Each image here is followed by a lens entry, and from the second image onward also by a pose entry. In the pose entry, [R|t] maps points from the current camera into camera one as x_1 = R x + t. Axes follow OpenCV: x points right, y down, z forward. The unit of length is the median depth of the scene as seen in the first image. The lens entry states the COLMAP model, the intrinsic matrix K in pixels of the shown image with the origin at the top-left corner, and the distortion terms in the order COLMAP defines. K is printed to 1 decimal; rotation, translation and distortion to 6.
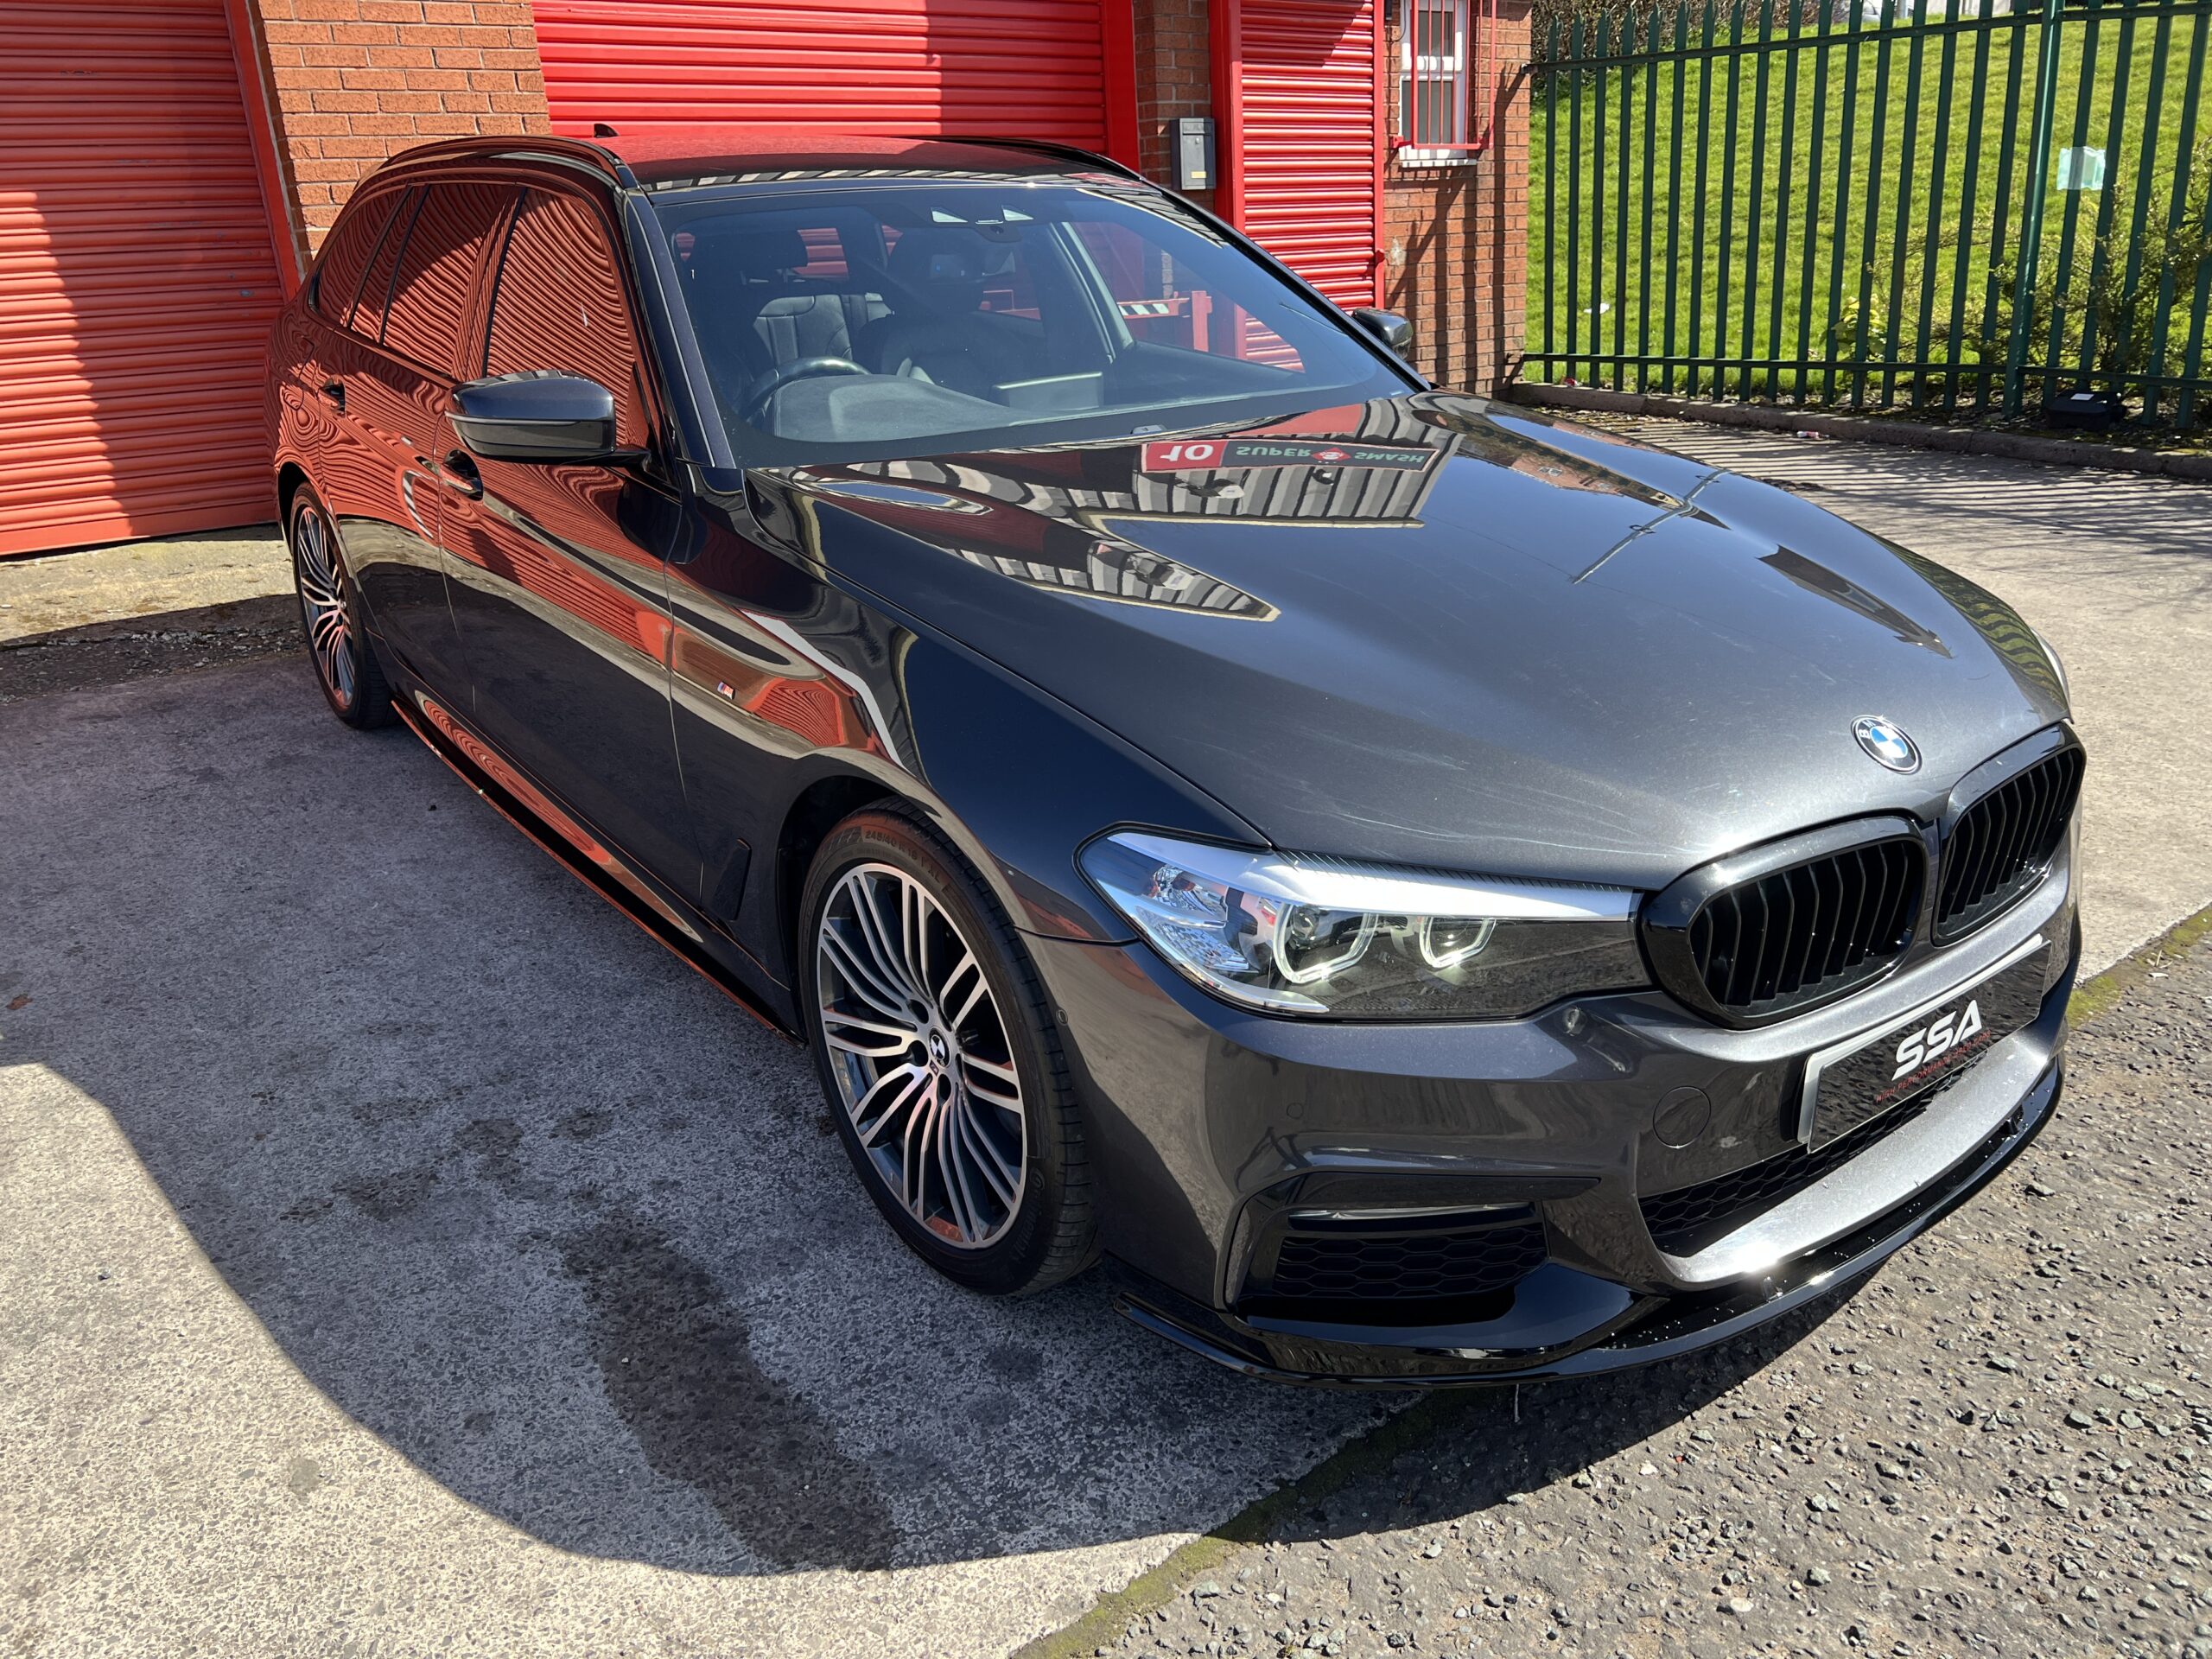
lens RADIAL K [[1670.8, 0, 1111.8], [0, 1670.8, 813.0], [0, 0, 1]] dist [0.041891, -0.050981]
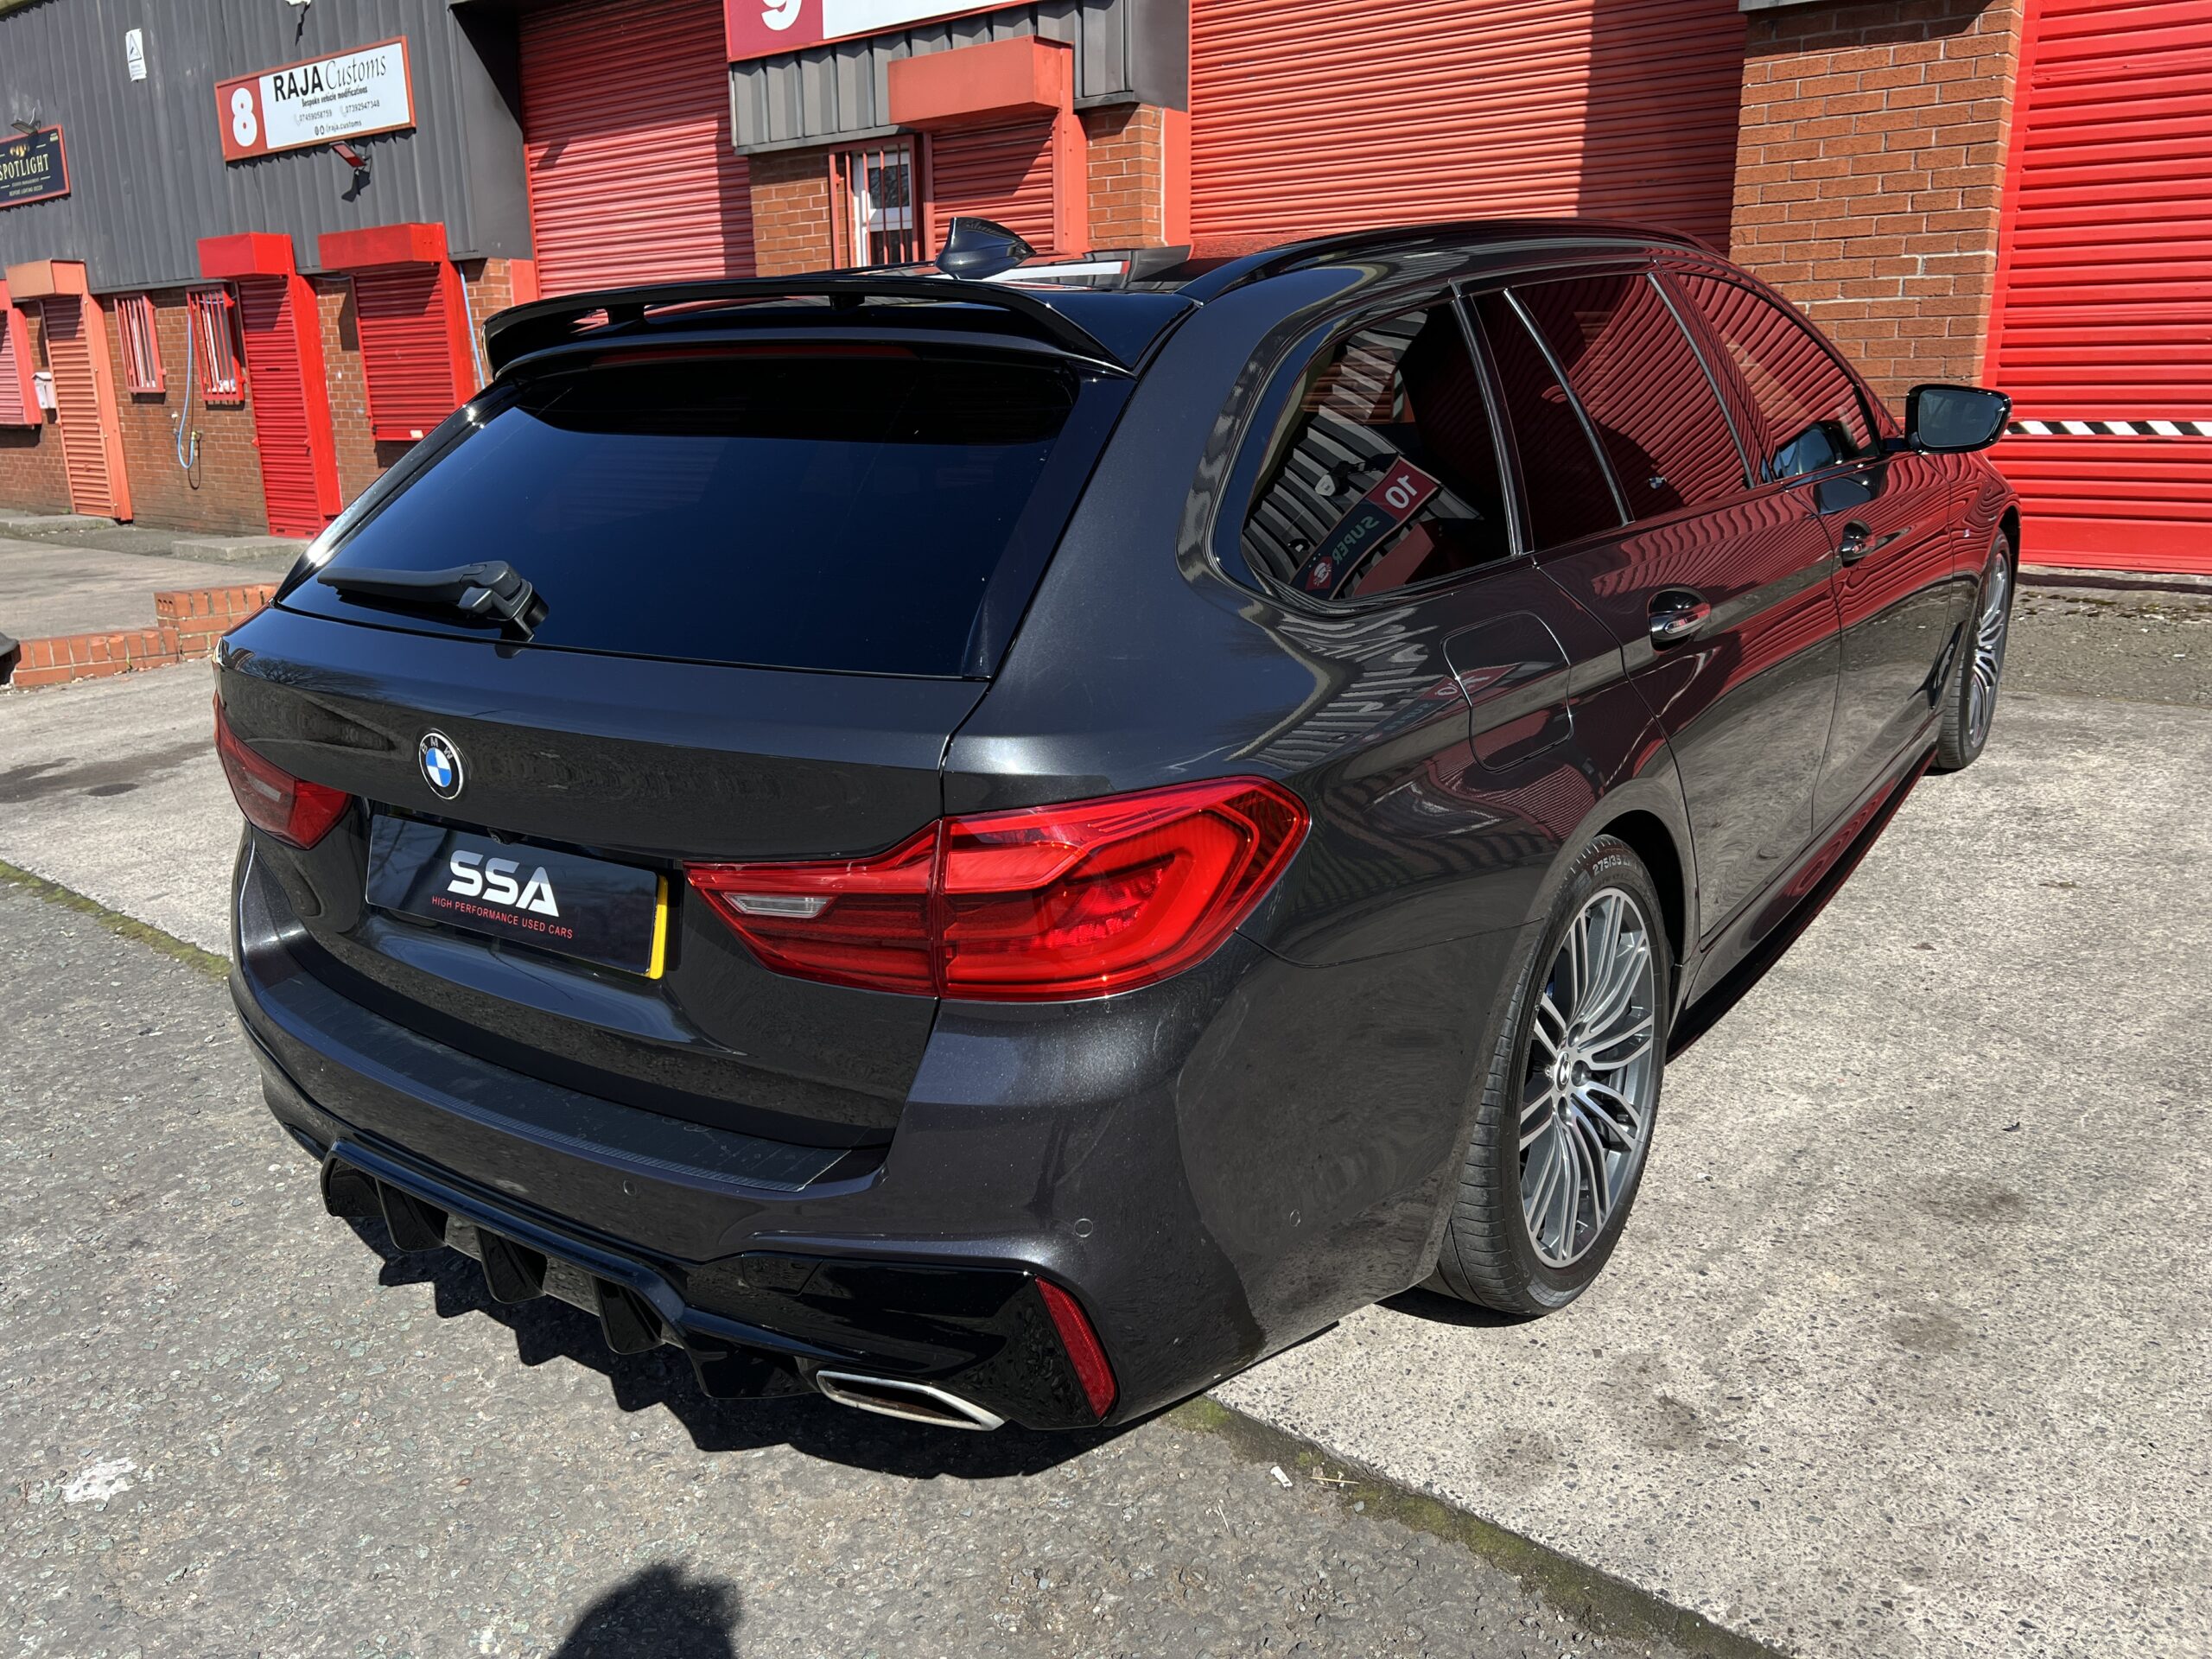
lens RADIAL K [[1670.8, 0, 1104.5], [0, 1670.8, 827.3], [0, 0, 1]] dist [0.041891, -0.050981]
pose [[0.224892, 0.297029, -0.928007, 0.576743], [-0.308632, 0.925080, 0.221299, -0.135541], [0.924213, 0.236644, 0.299716, 0.336765]]
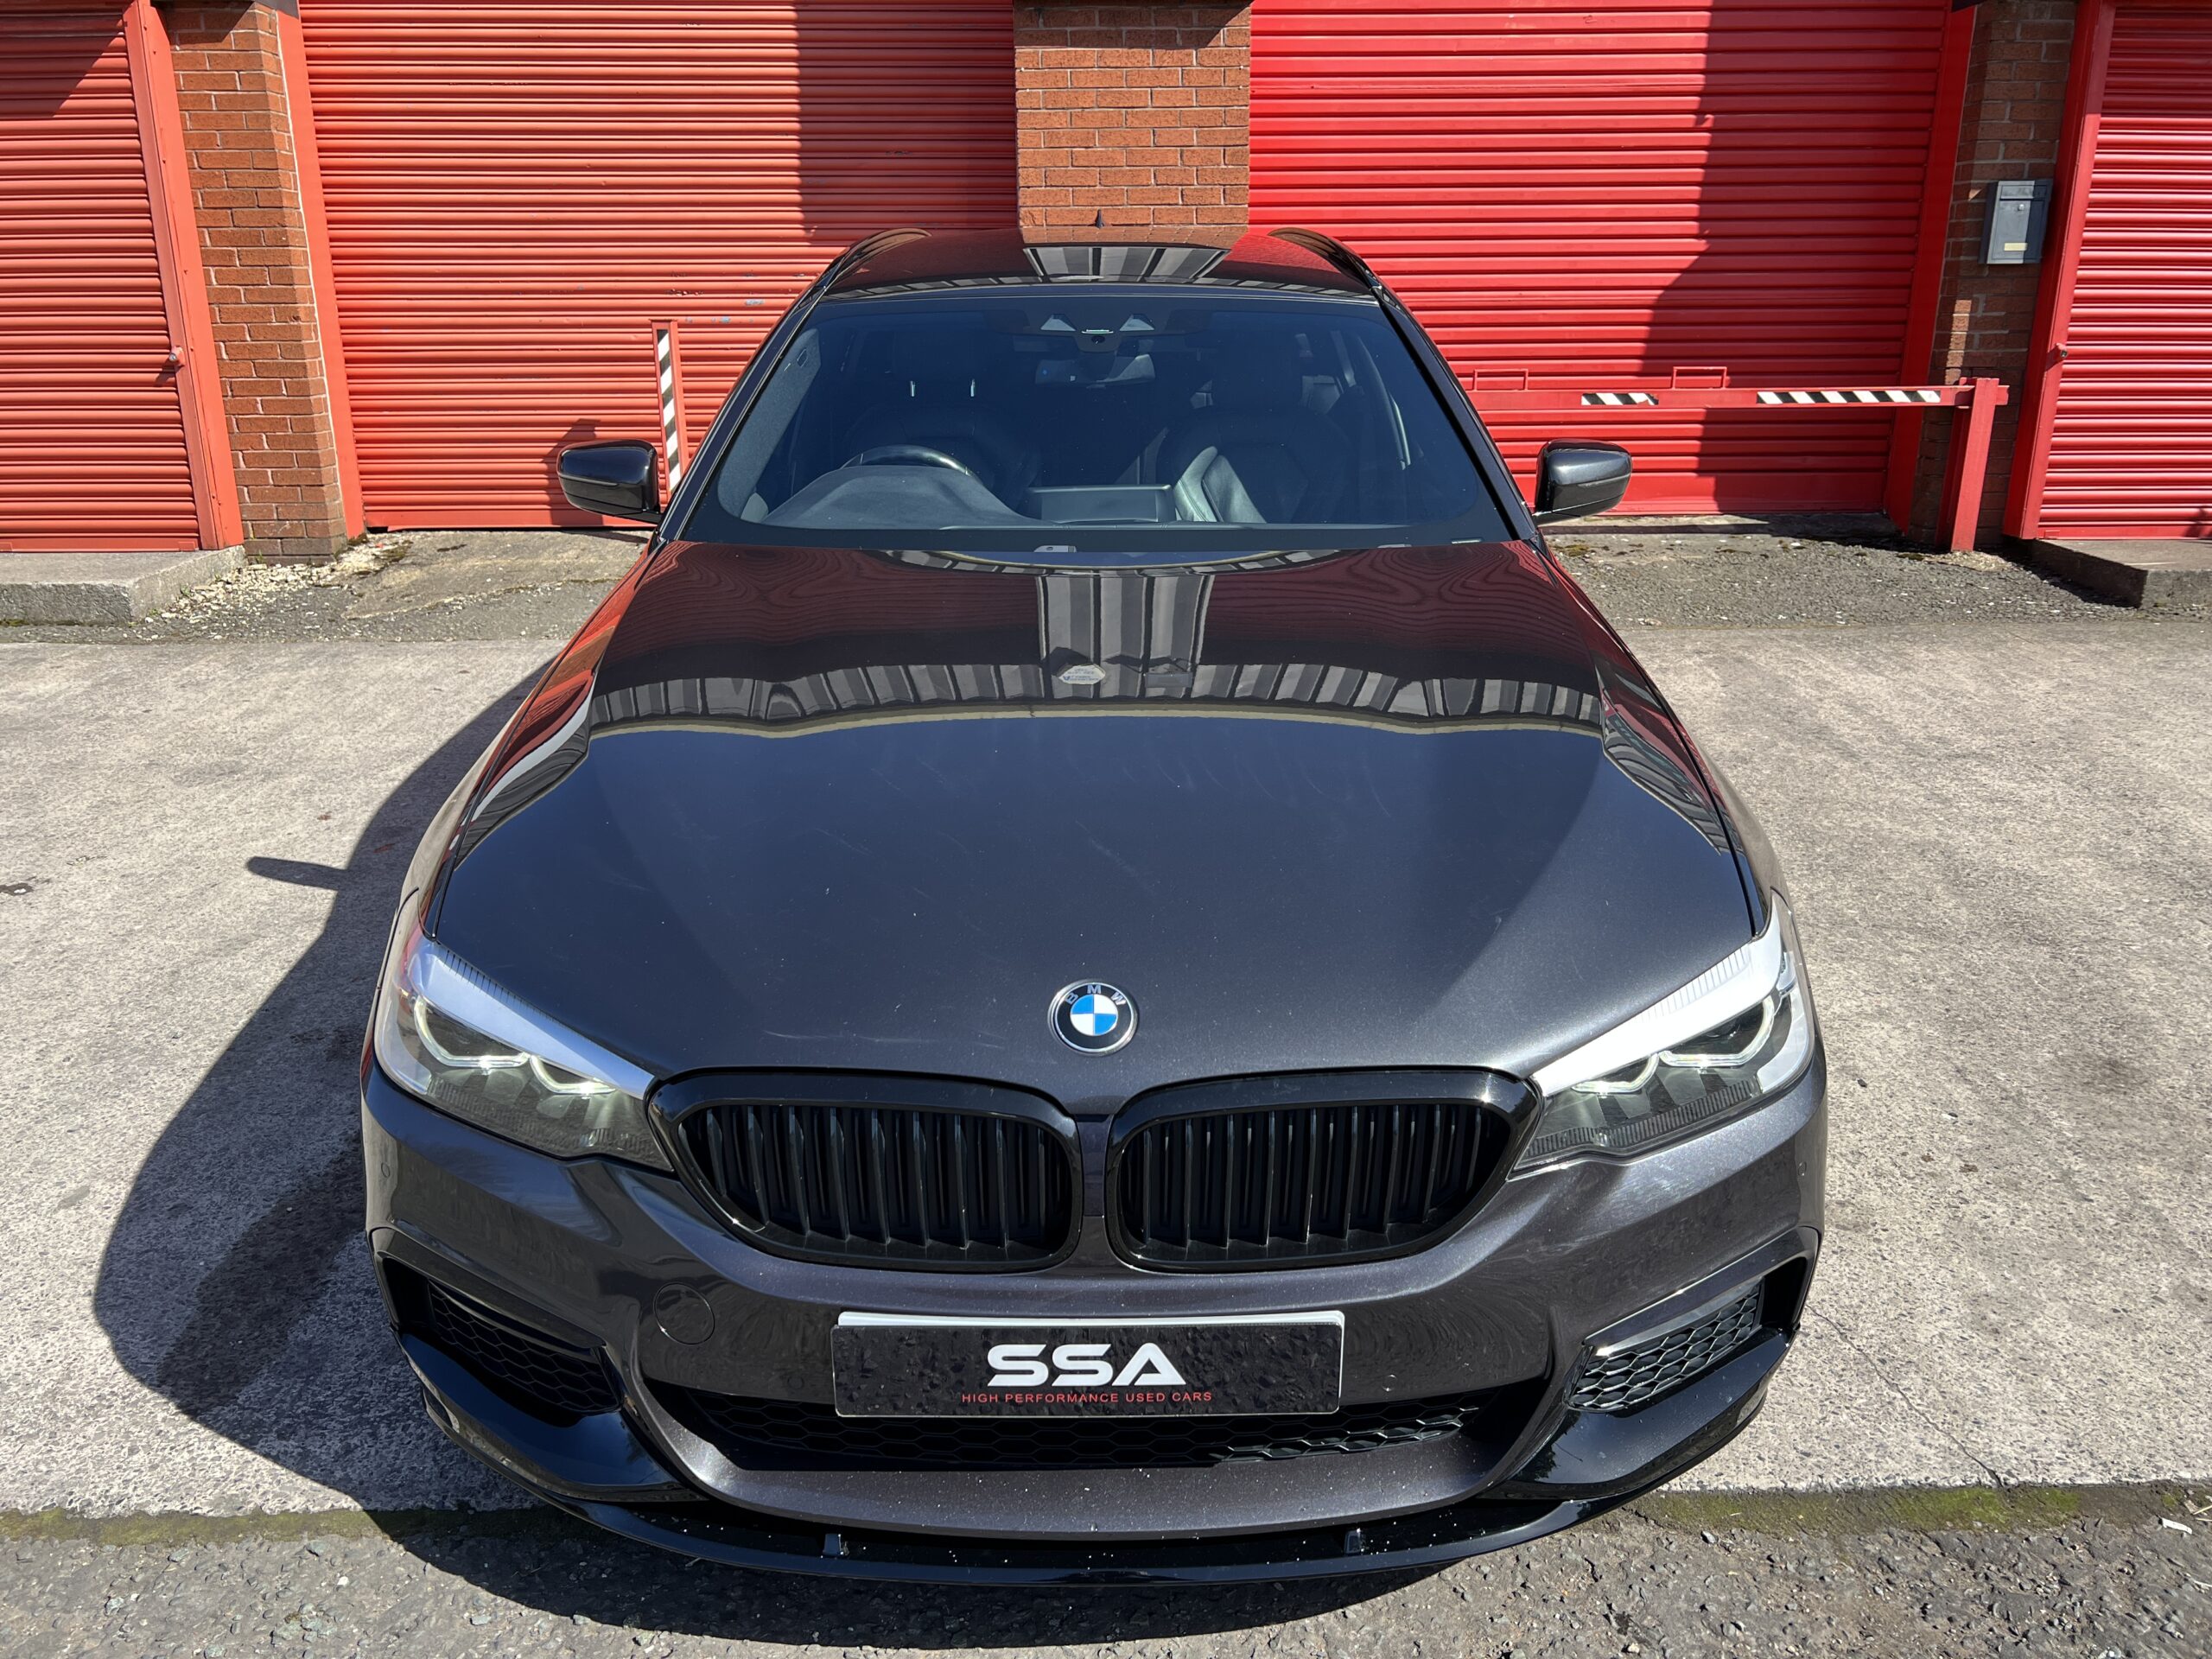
lens RADIAL K [[1670.8, 0, 1103.5], [0, 1670.8, 819.7], [0, 0, 1]] dist [0.041891, -0.050981]
pose [[0.798436, 0.217513, -0.561416, 0.297728], [-0.223602, 0.972897, 0.058934, -0.062122], [0.559019, 0.078479, 0.825432, 0.088508]]
